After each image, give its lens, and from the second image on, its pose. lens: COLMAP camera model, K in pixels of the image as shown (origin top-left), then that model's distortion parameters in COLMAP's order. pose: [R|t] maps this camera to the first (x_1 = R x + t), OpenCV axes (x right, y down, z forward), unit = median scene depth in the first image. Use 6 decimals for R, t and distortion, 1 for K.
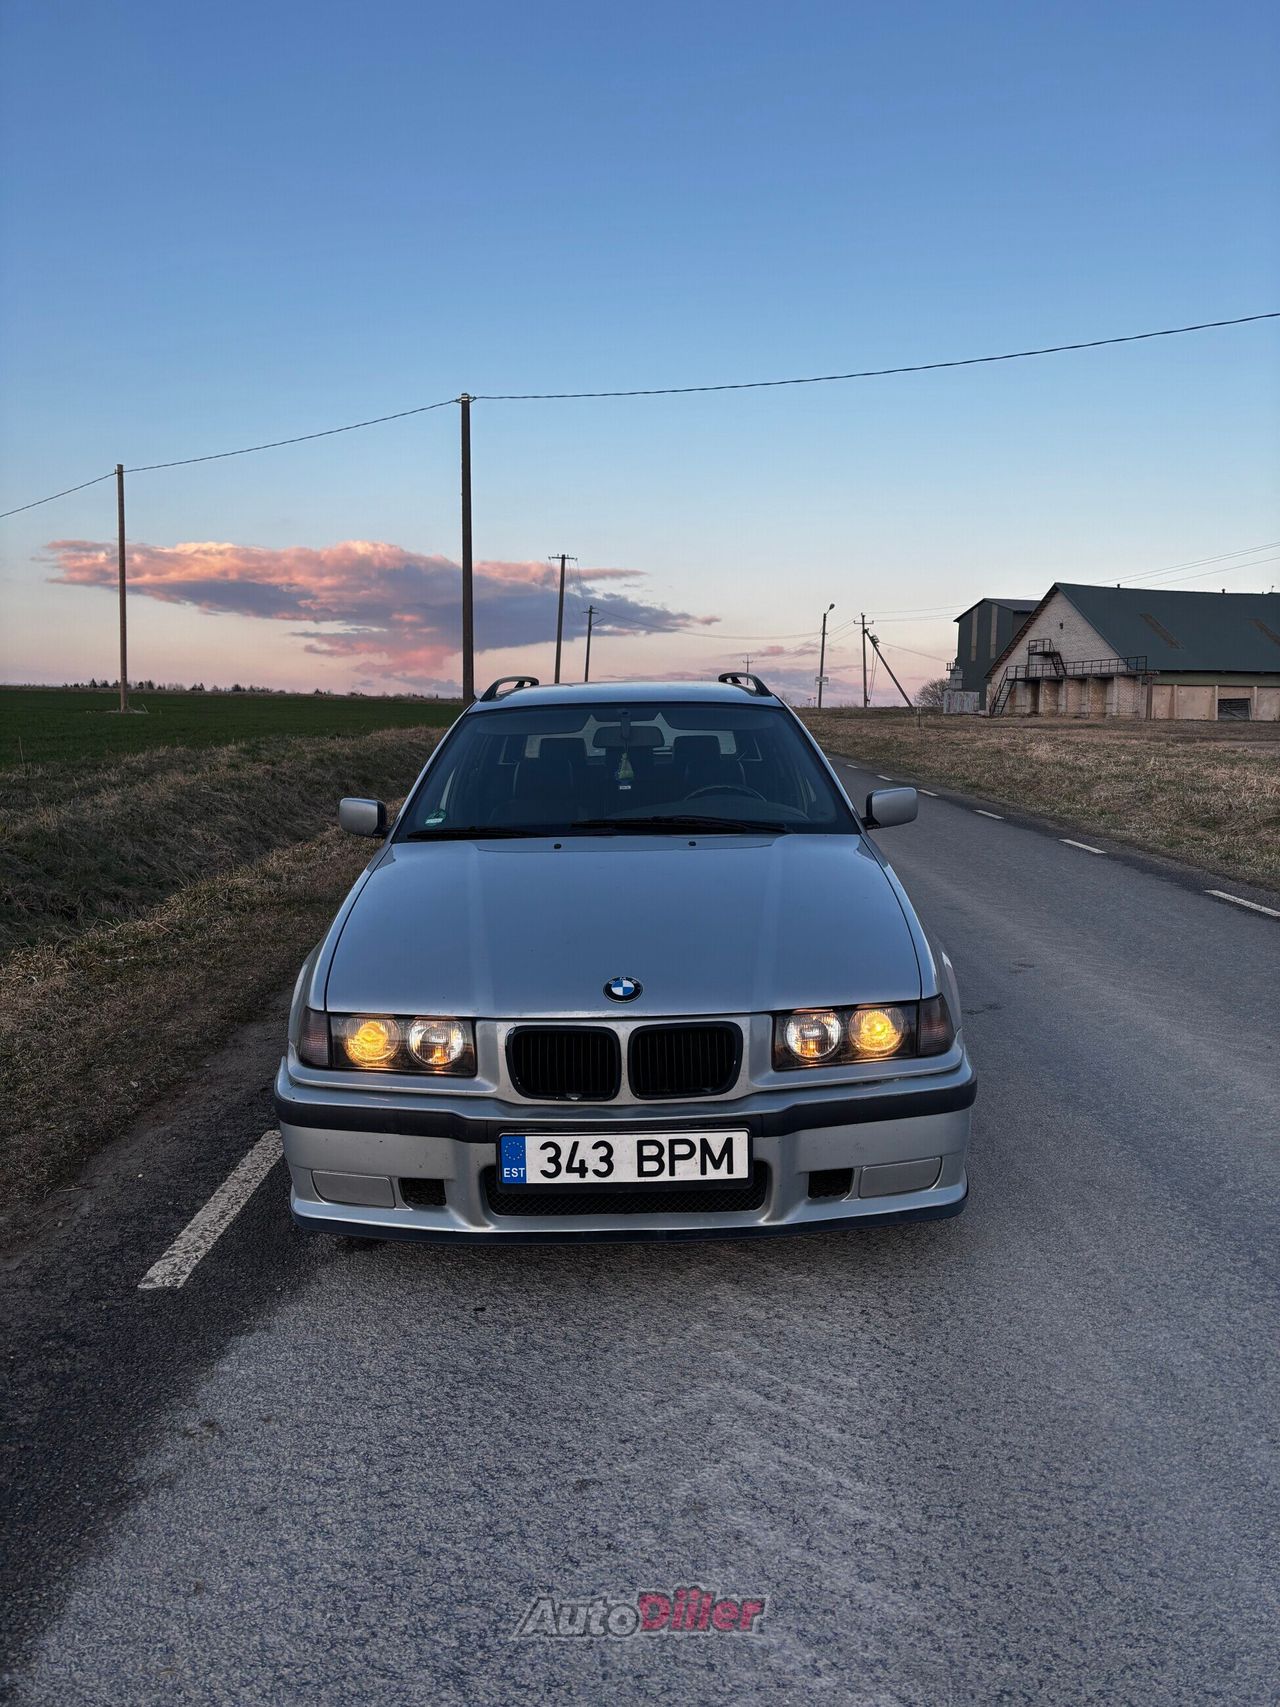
lens RADIAL K [[1297.5, 0, 620.4], [0, 1297.5, 782.1], [0, 0, 1]] dist [0.062037, -0.058515]
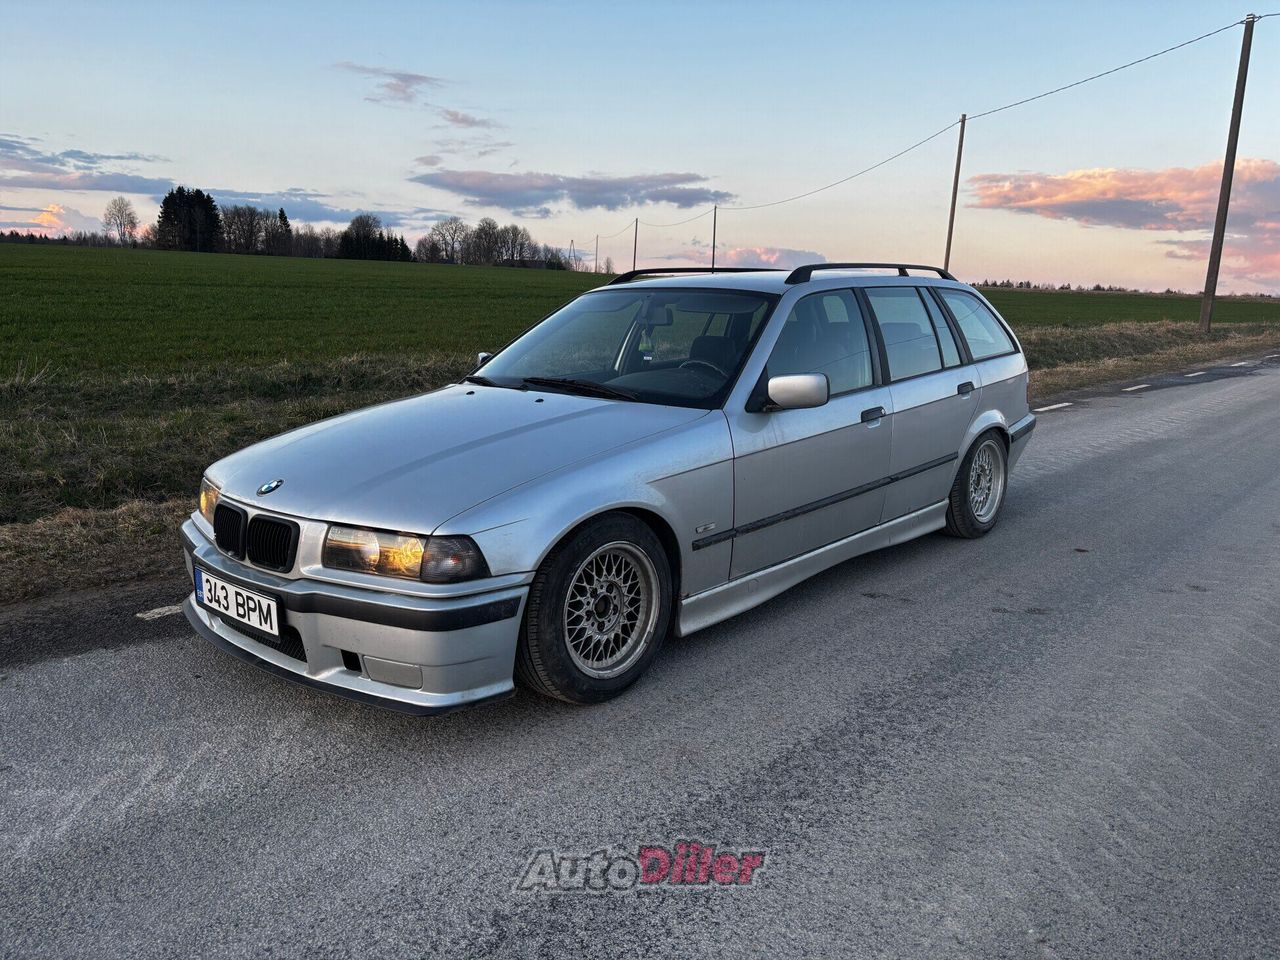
lens RADIAL K [[973.0, 0, 636.1], [0, 973.0, 446.6], [0, 0, 1]] dist [0.062037, -0.058515]
pose [[0.744754, 0.122114, -0.656071, 0.937195], [-0.063025, 0.991592, 0.113020, -0.024299], [0.664356, -0.042823, 0.746188, 0.466038]]
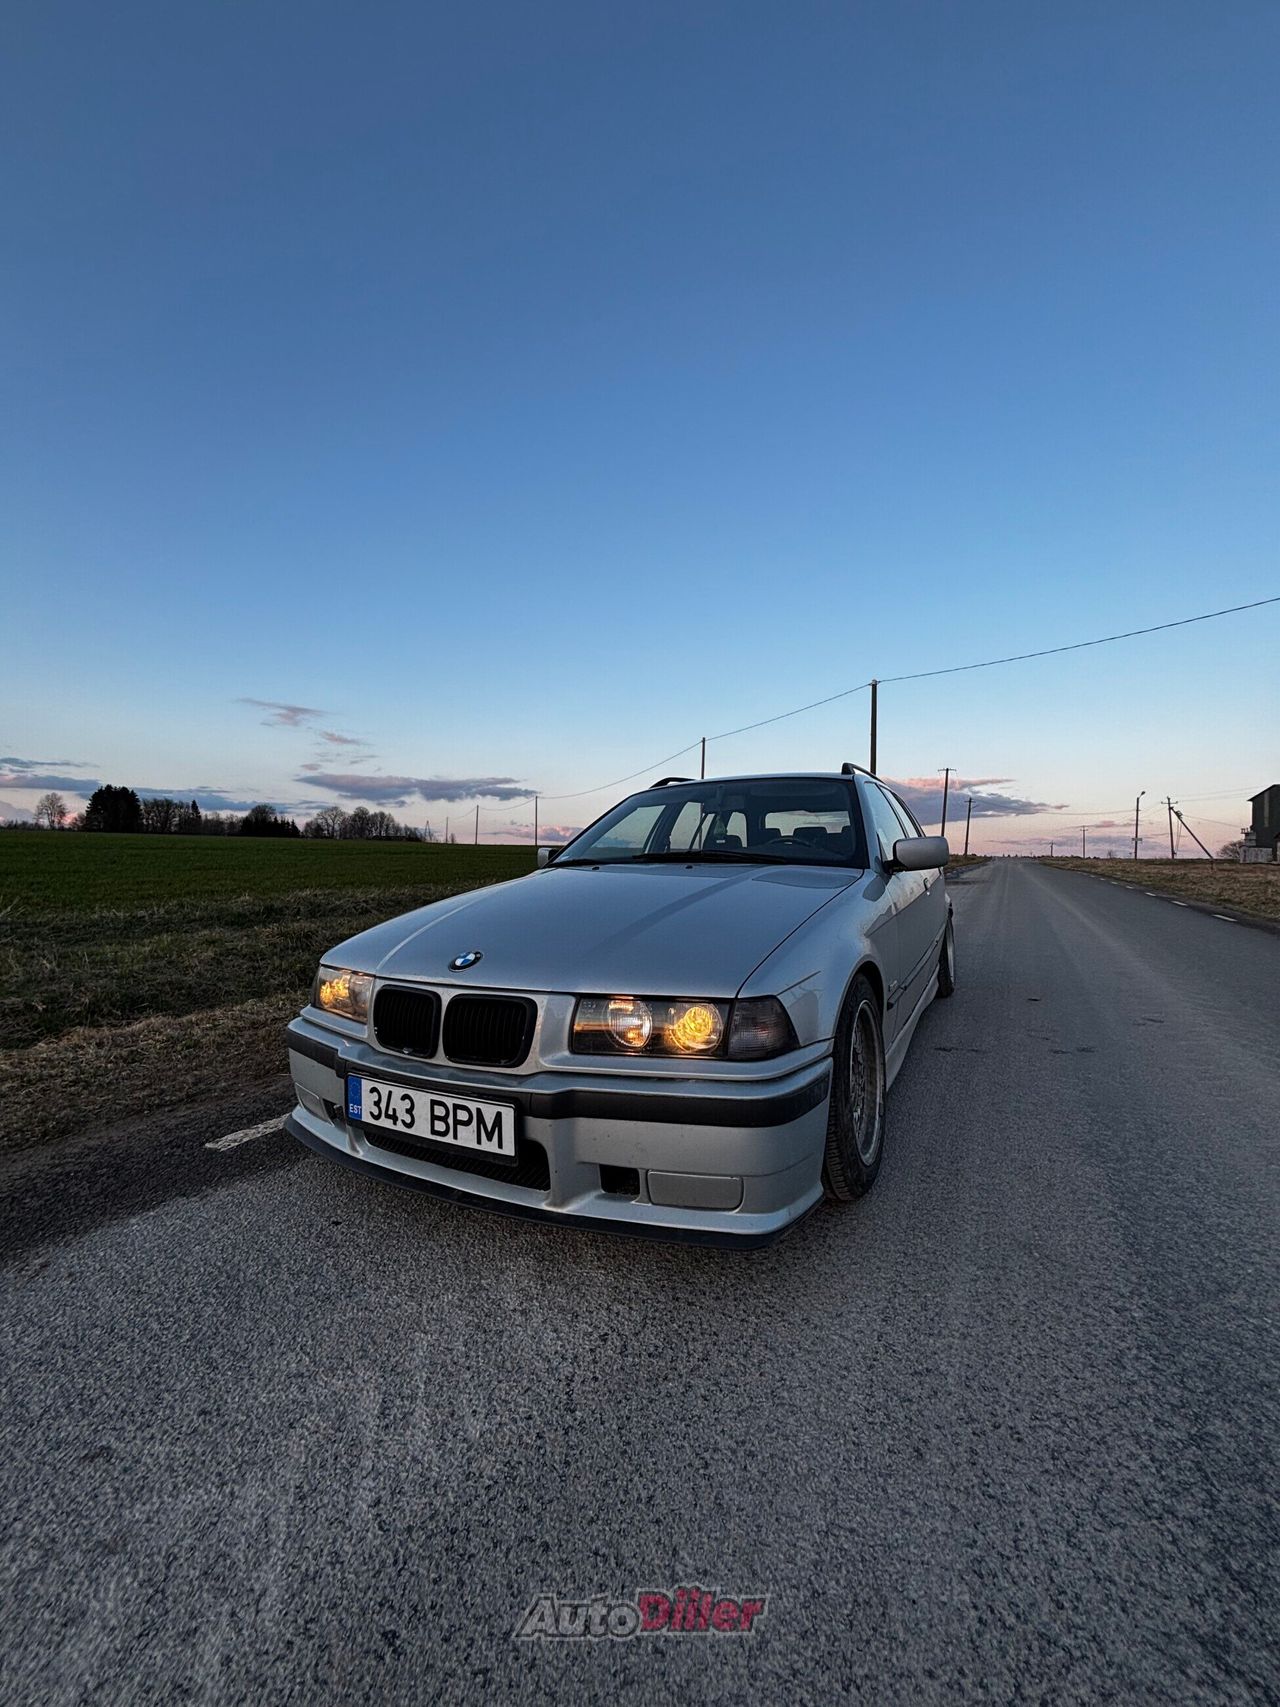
lens RADIAL K [[681.1, 0, 639.4], [0, 681.1, 830.4], [0, 0, 1]] dist [-0.002822, 0.001029]
pose [[0.882632, -0.014664, -0.469836, 0.399236], [-0.032858, 0.995144, -0.092786, 0.093963], [0.468915, 0.097334, 0.877864, 0.525893]]
